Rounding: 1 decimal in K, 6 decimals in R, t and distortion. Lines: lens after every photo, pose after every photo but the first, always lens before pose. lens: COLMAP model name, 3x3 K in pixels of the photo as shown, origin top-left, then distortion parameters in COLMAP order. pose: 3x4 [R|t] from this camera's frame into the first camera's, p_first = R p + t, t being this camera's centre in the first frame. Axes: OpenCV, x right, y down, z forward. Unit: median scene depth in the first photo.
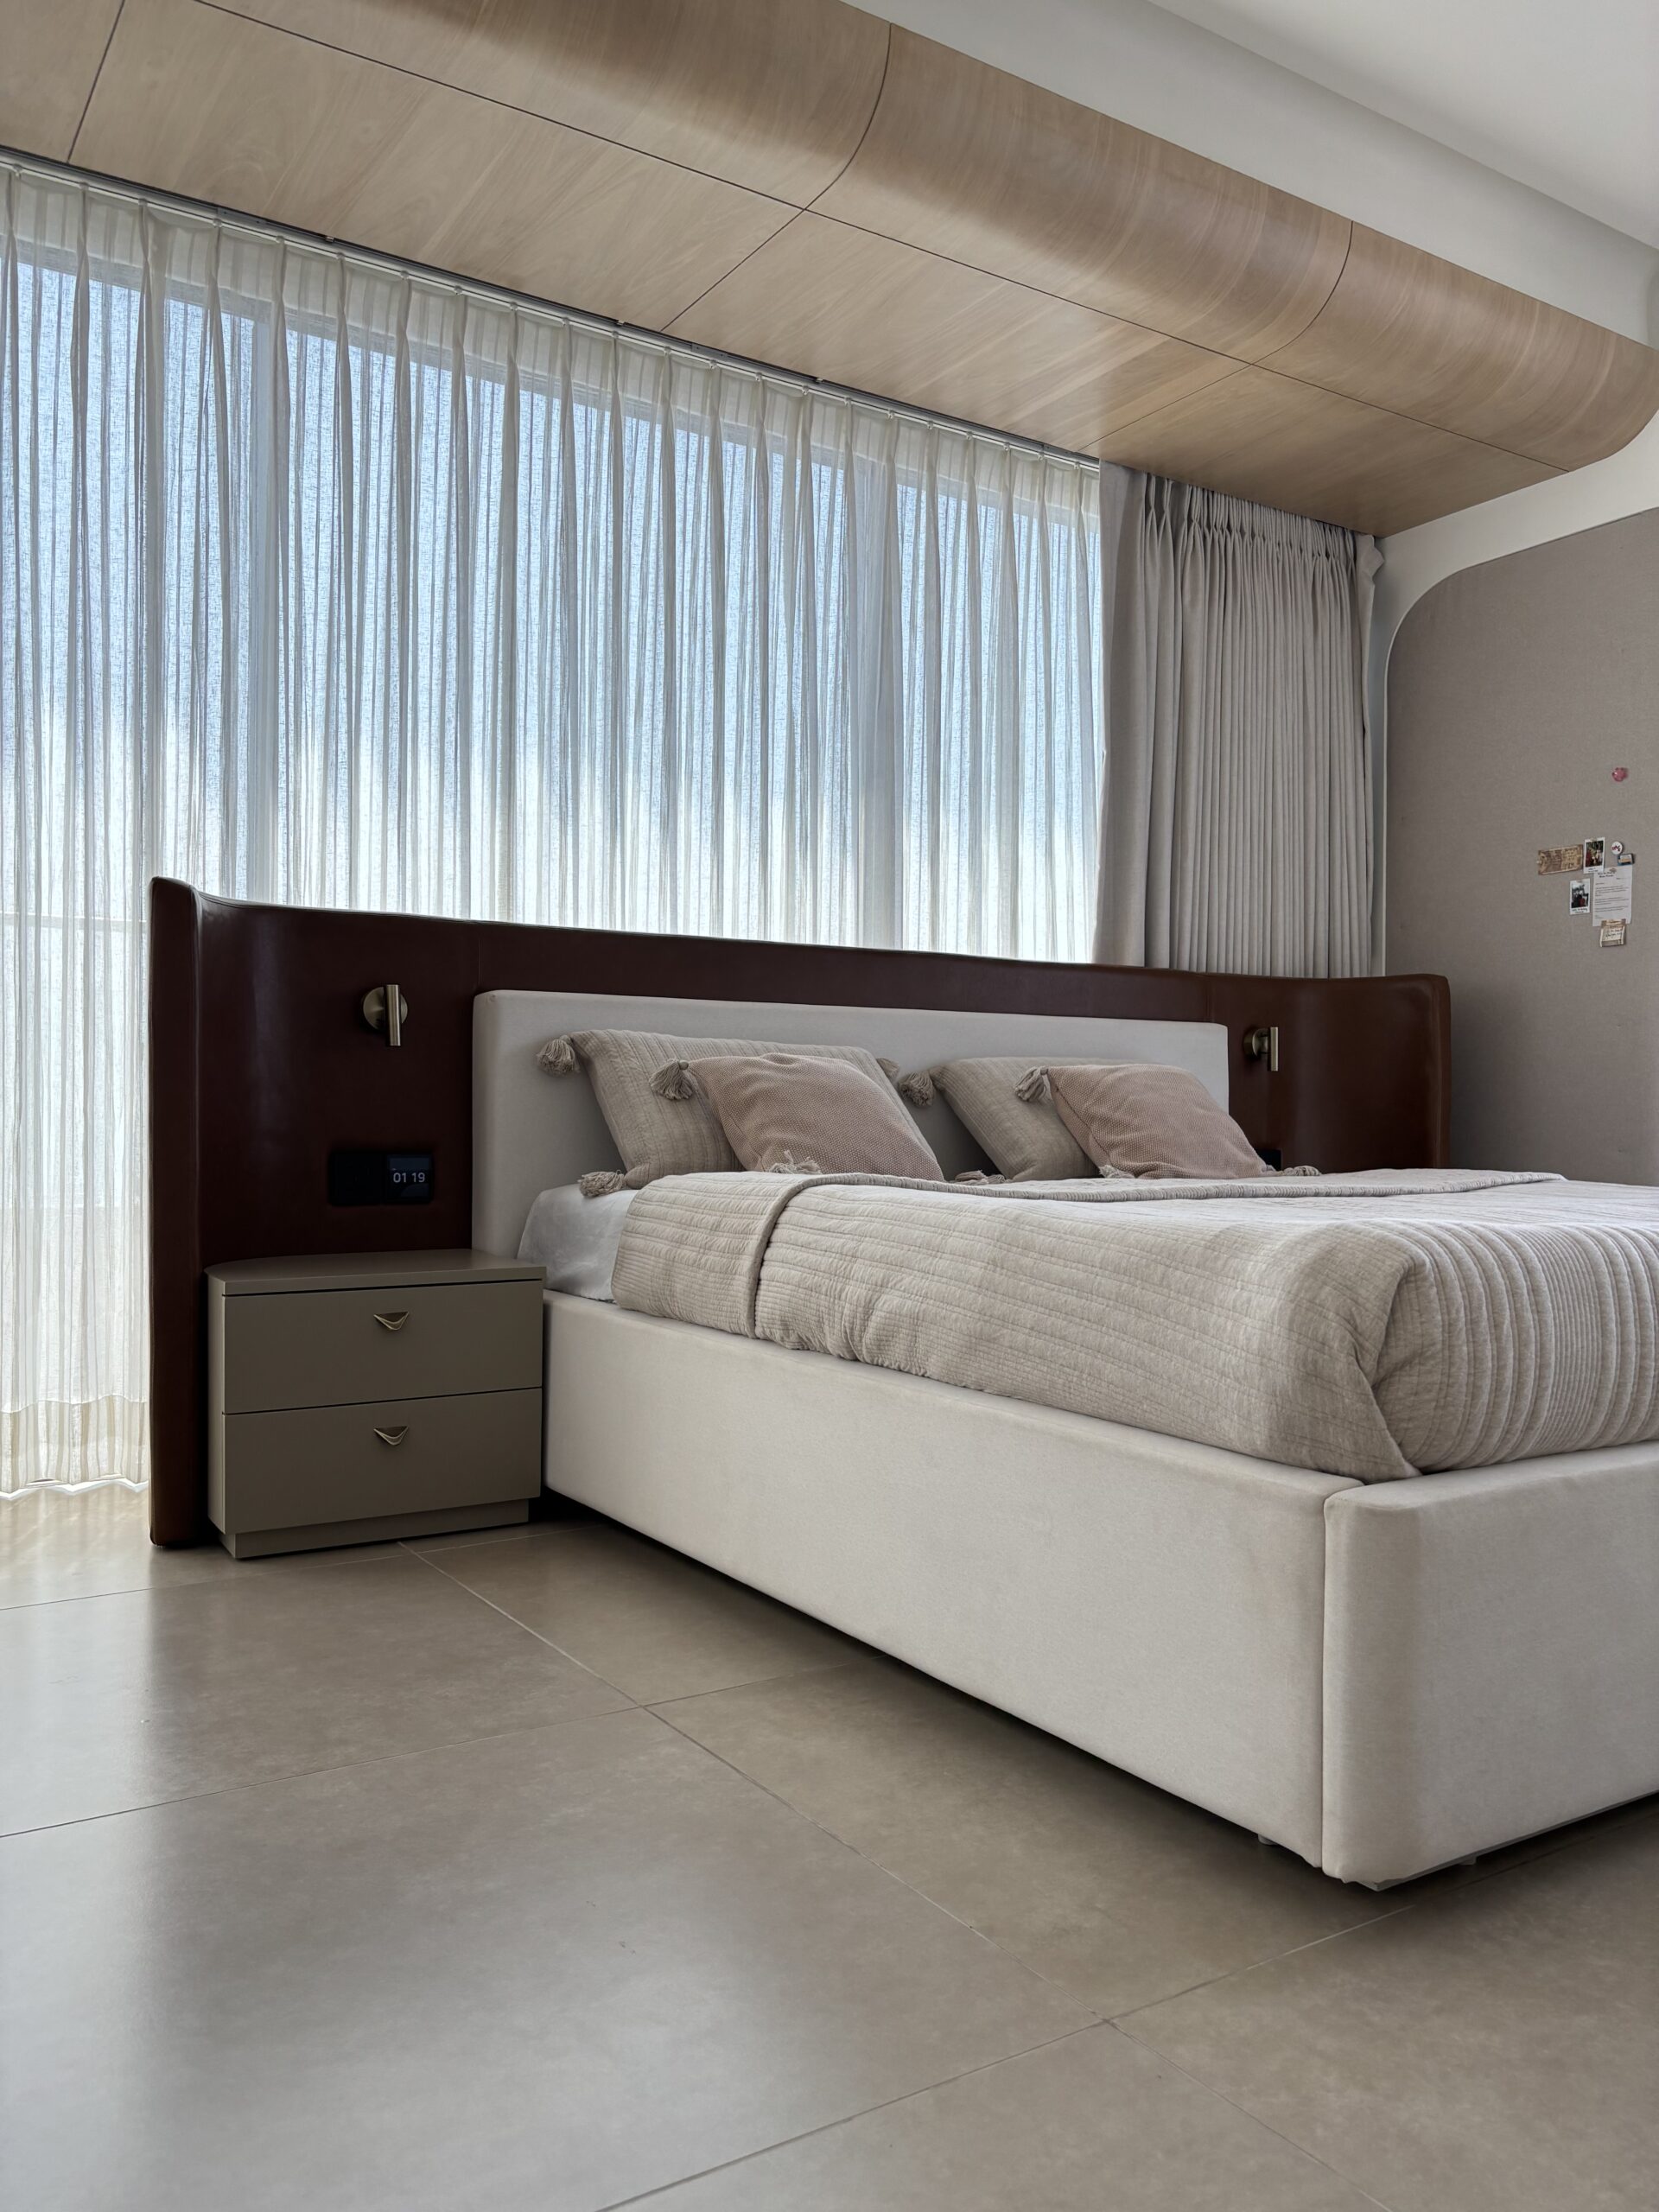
lens RADIAL K [[1659.9, 0, 829.5], [0, 1659.9, 1106.0], [0, 0, 1]] dist [0.076651, -0.117198]
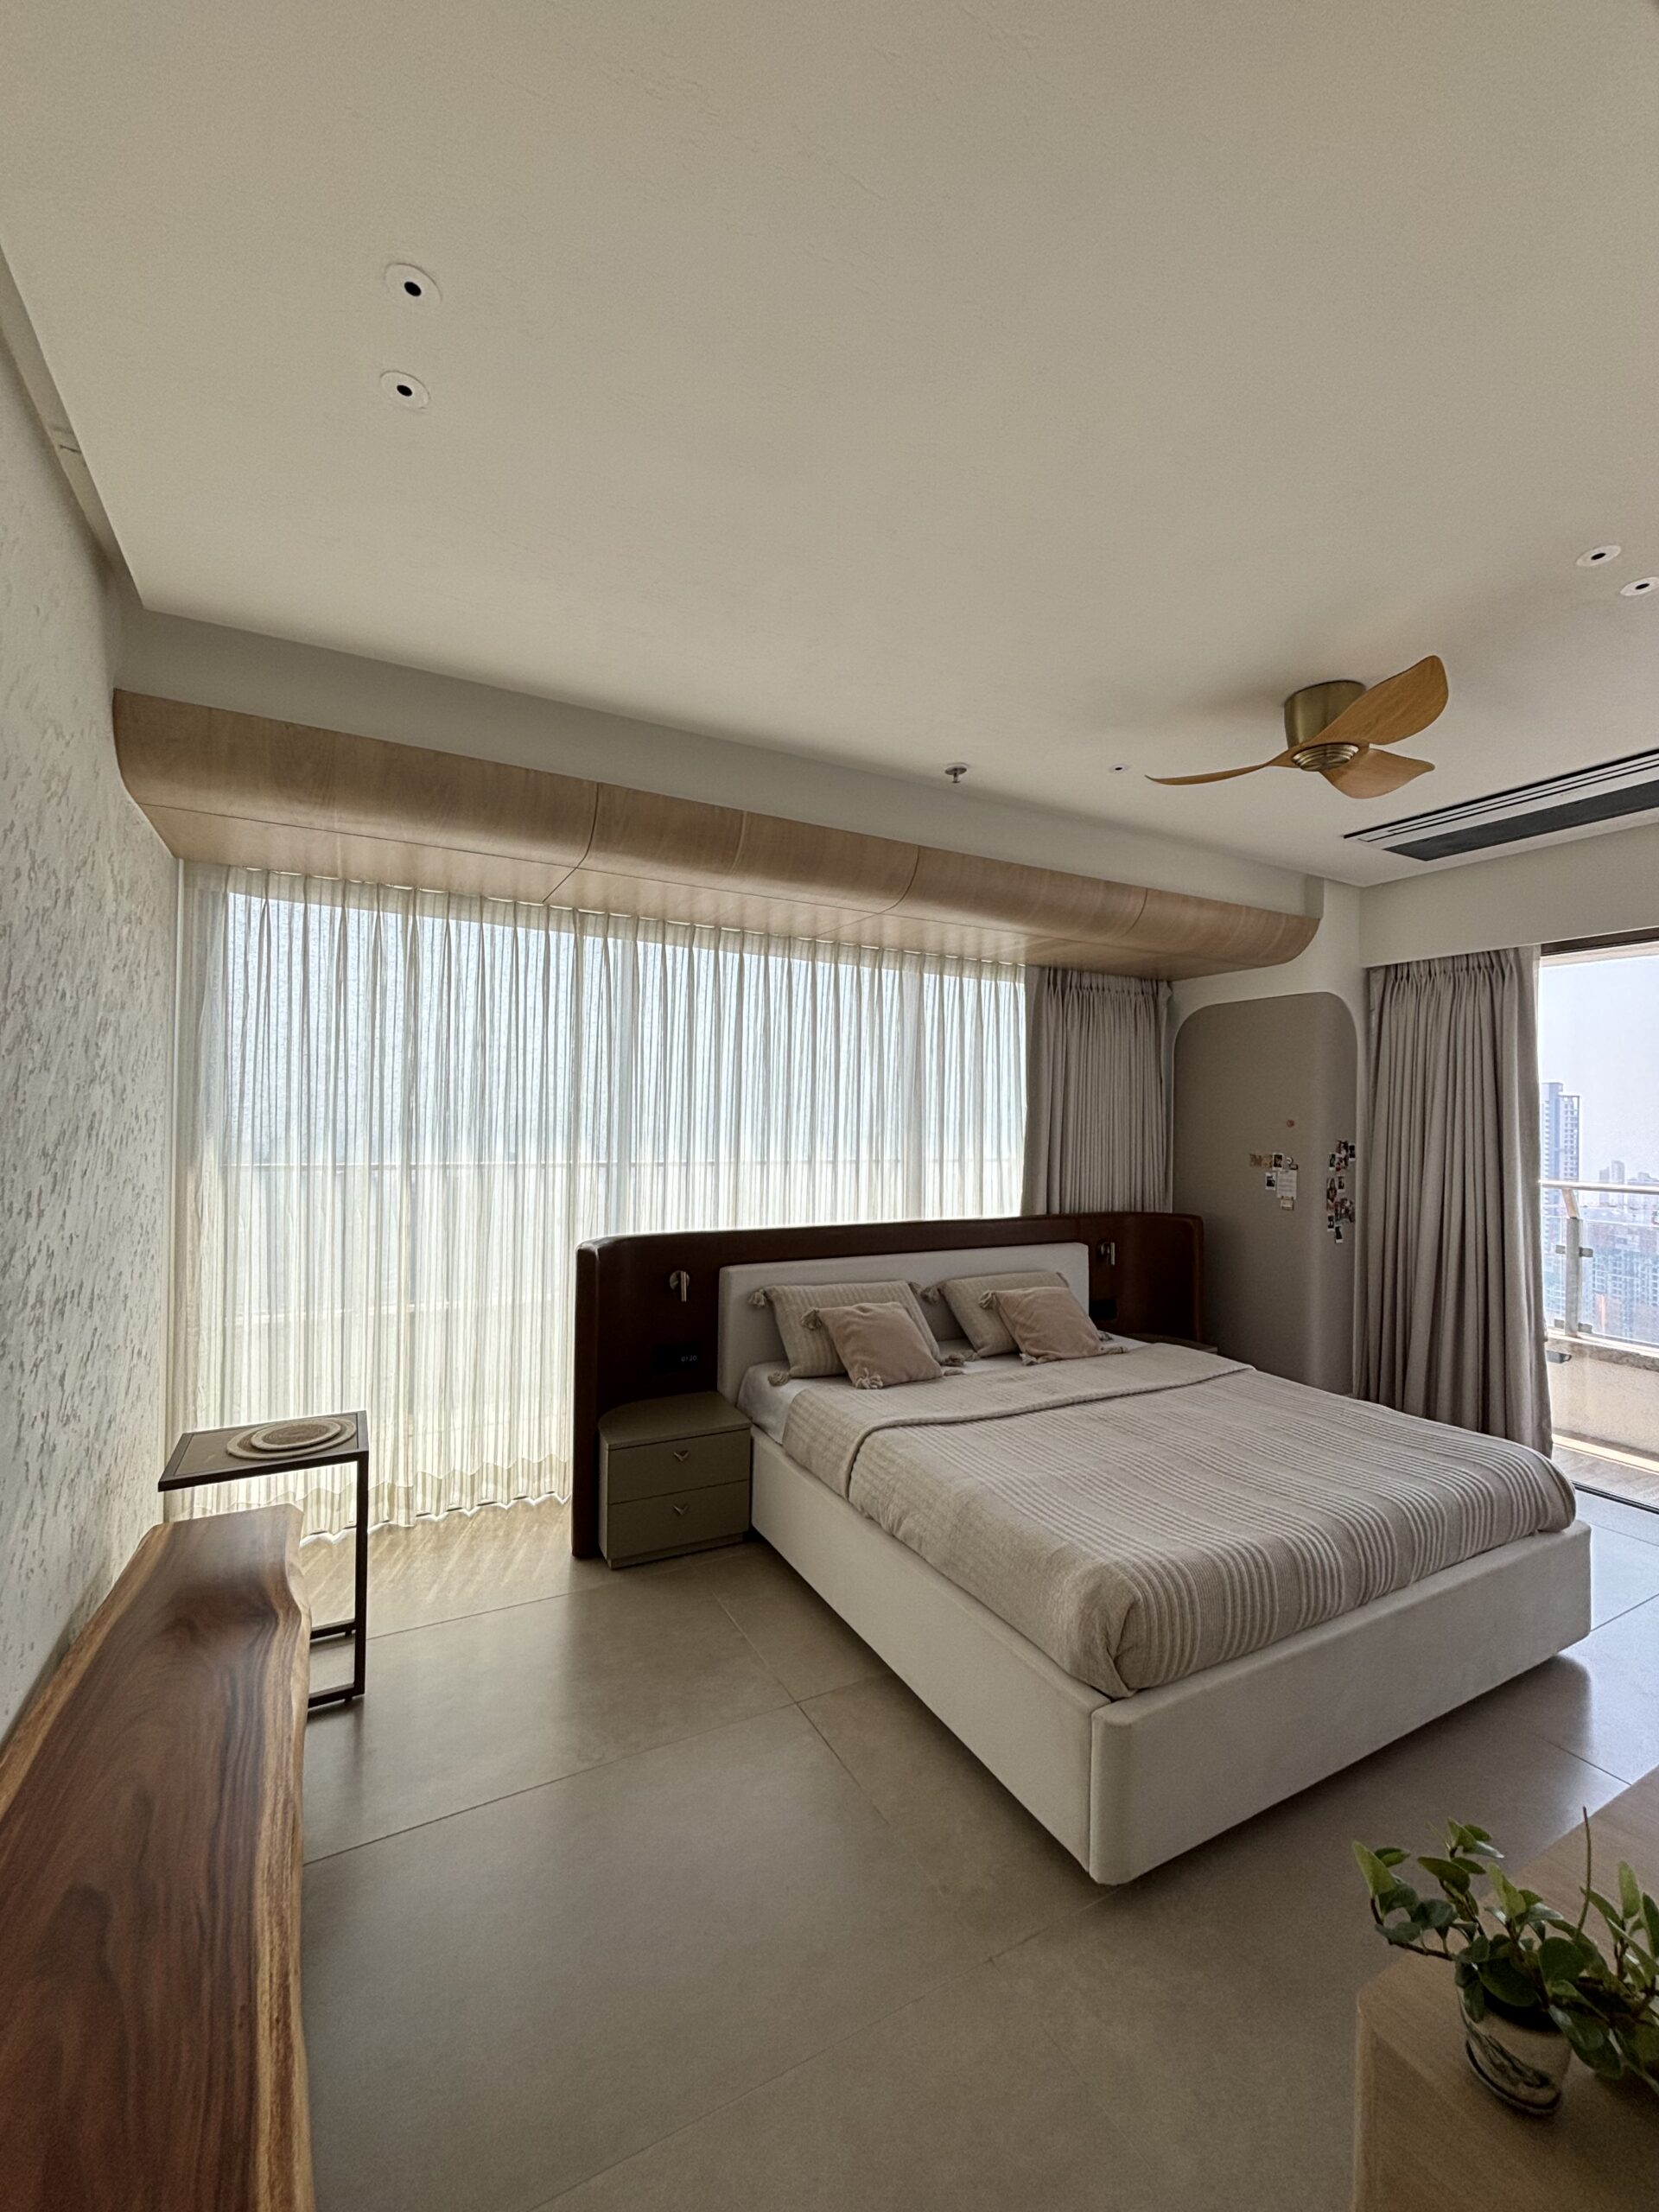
lens RADIAL K [[888.8, 0, 829.5], [0, 888.8, 1106.0], [0, 0, 1]] dist [0.027323, -0.016926]
pose [[0.997207, 0.009896, -0.074030, 0.007847], [-0.010875, 0.999859, -0.012829, -0.245856], [0.073893, 0.013599, 0.997173, -0.114220]]
